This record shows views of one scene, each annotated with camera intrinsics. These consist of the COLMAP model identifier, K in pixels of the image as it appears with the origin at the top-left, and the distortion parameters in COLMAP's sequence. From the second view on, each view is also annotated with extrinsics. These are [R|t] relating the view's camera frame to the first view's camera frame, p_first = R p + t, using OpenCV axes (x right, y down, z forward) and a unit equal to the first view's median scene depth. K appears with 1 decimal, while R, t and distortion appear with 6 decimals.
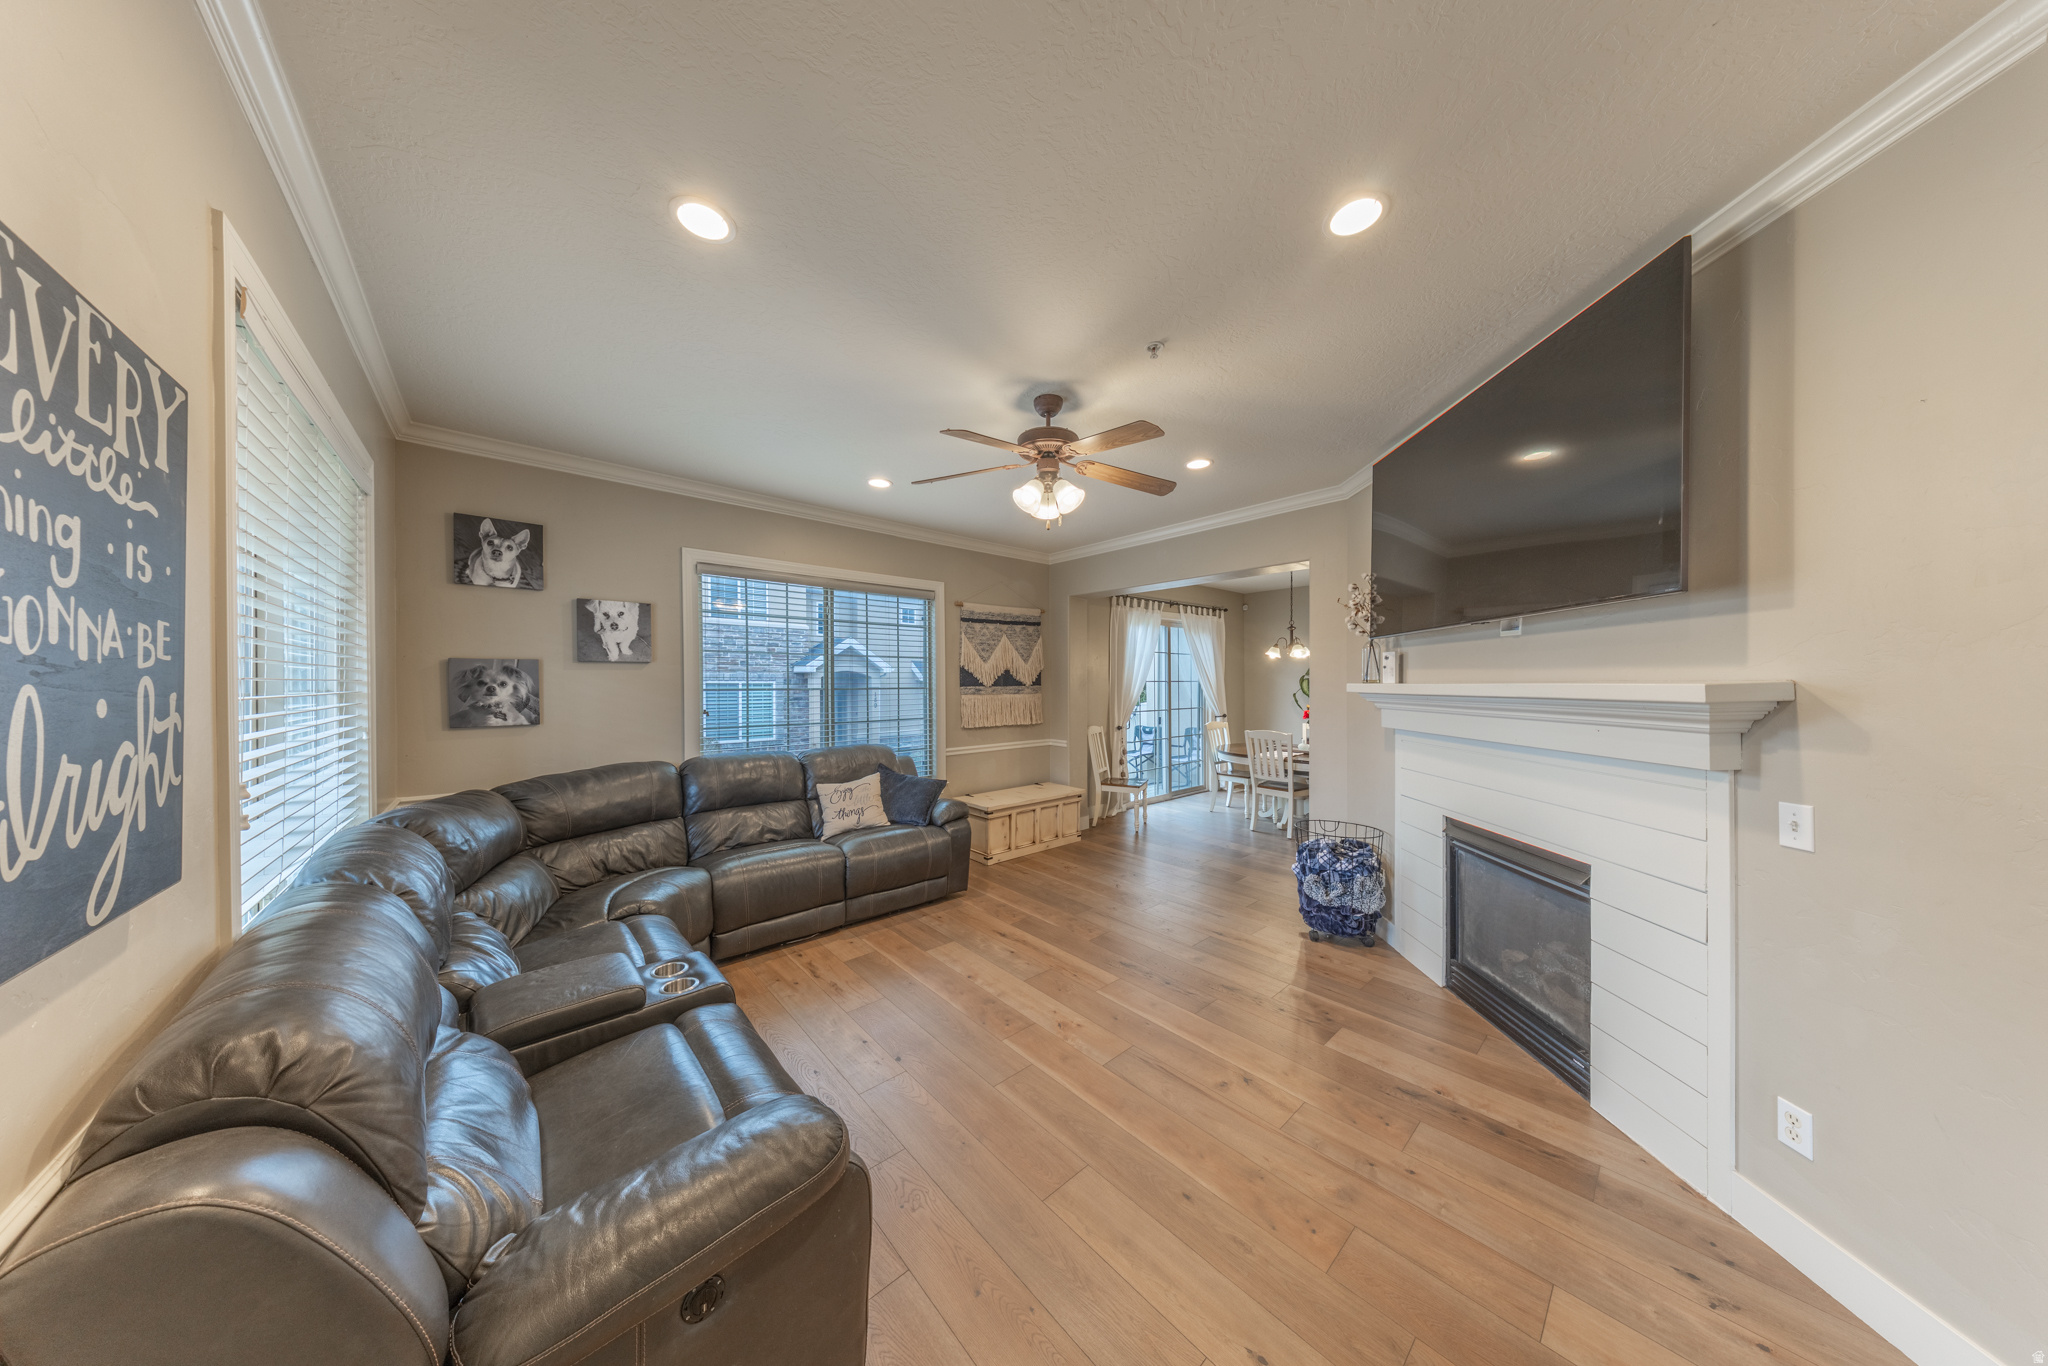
lens RADIAL K [[583.4, 0, 1026.6], [0, 583.4, 688.8], [0, 0, 1]] dist [0.022903, -0.006479]
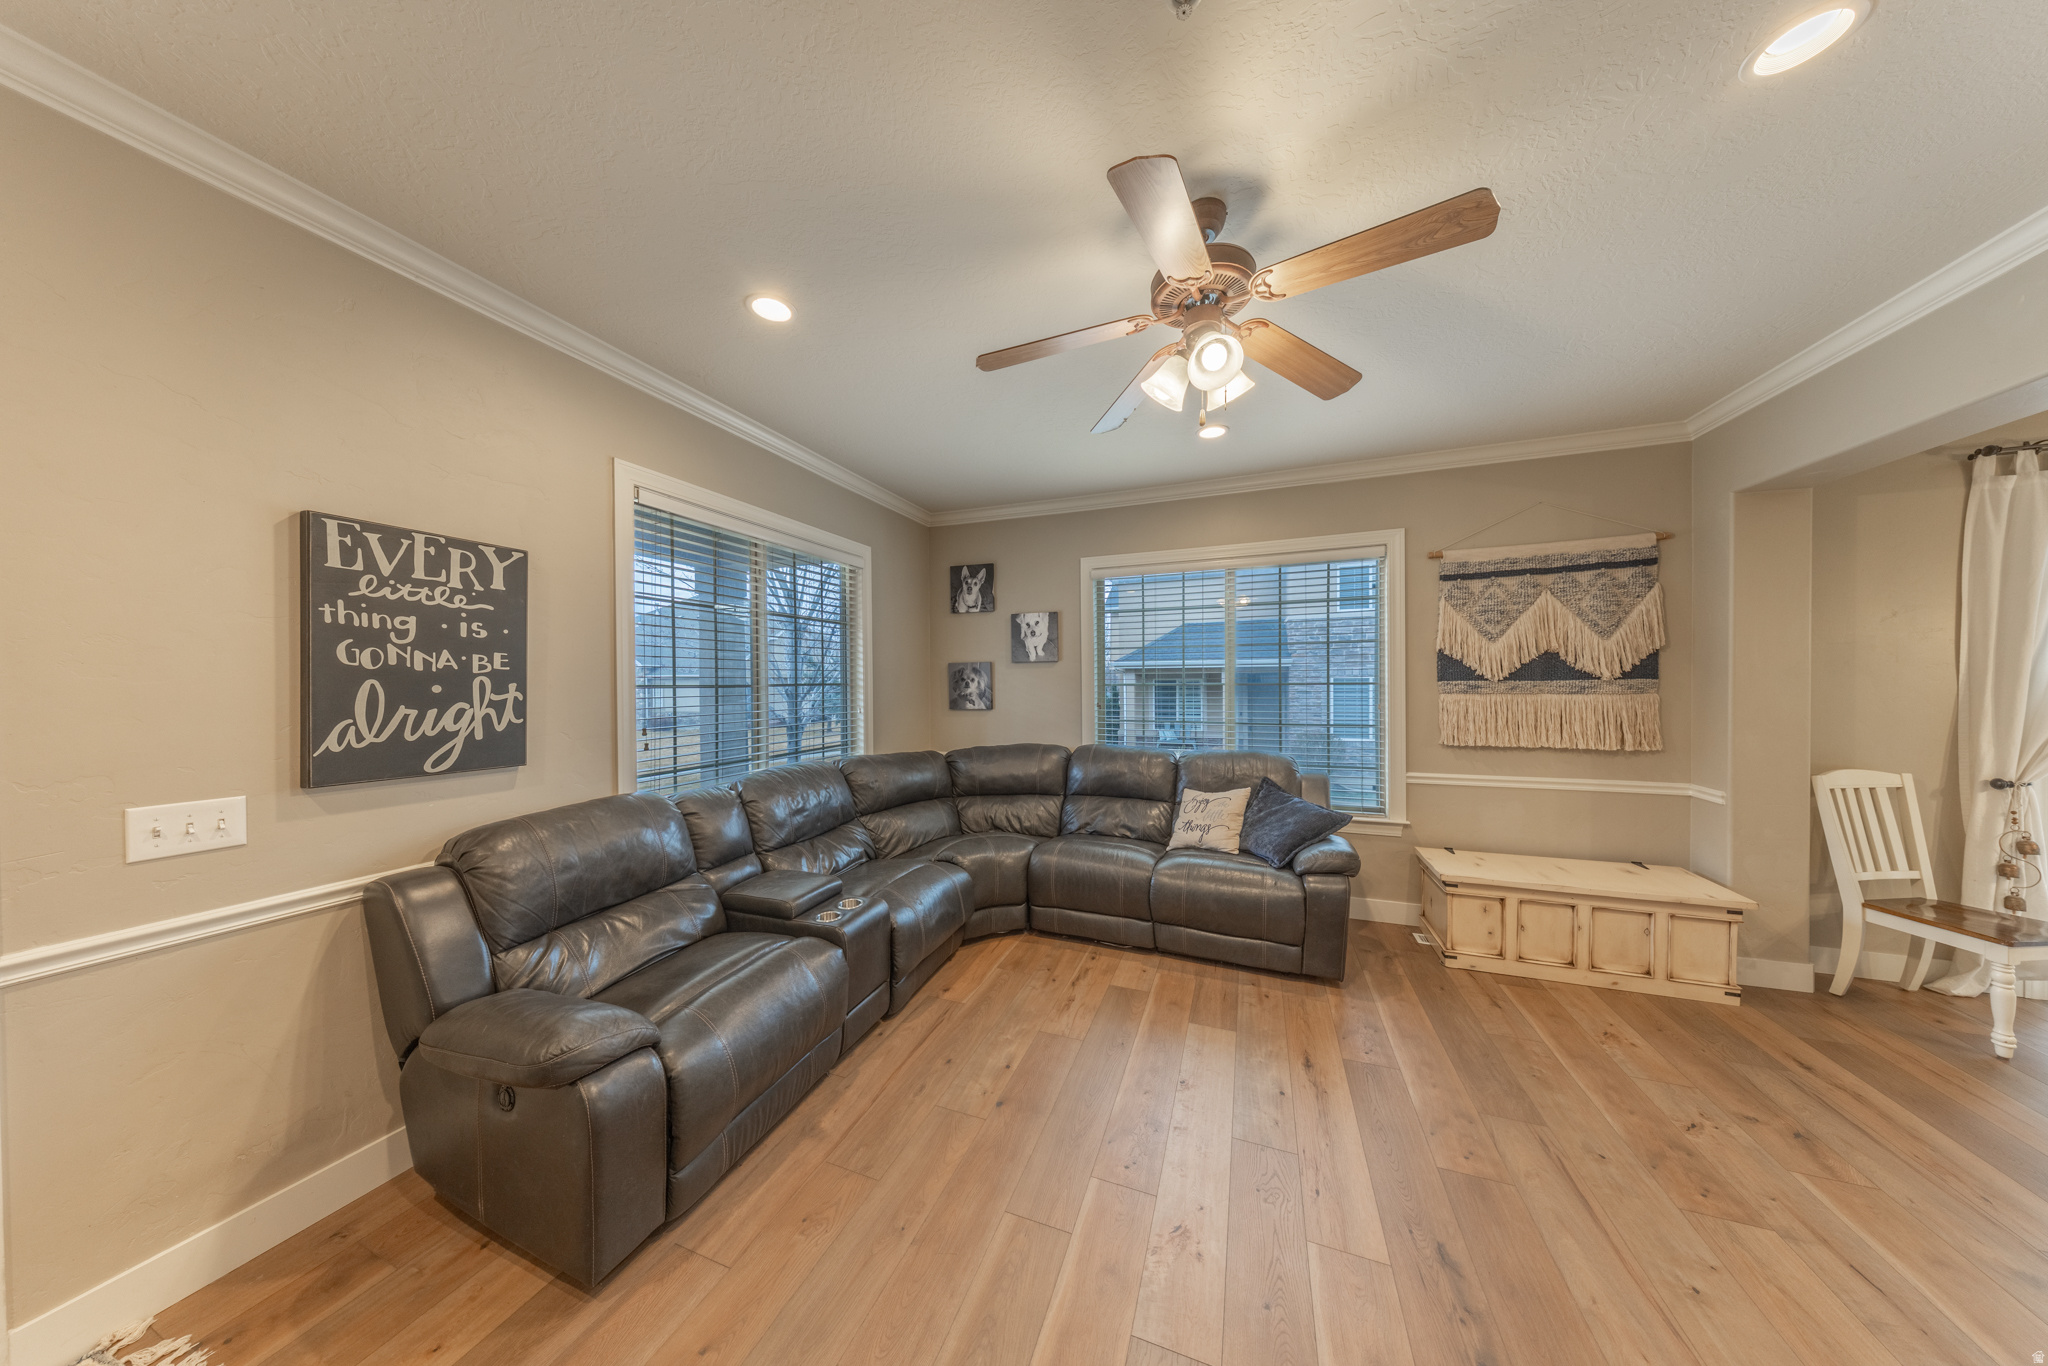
lens RADIAL K [[583.4, 0, 1026.6], [0, 583.4, 688.8], [0, 0, 1]] dist [0.022903, -0.006479]
pose [[0.463579, 0.008507, -0.886015, 0.376624], [-0.002570, 0.999963, 0.008256, 0.001020], [0.886052, -0.001551, 0.463584, 0.409392]]
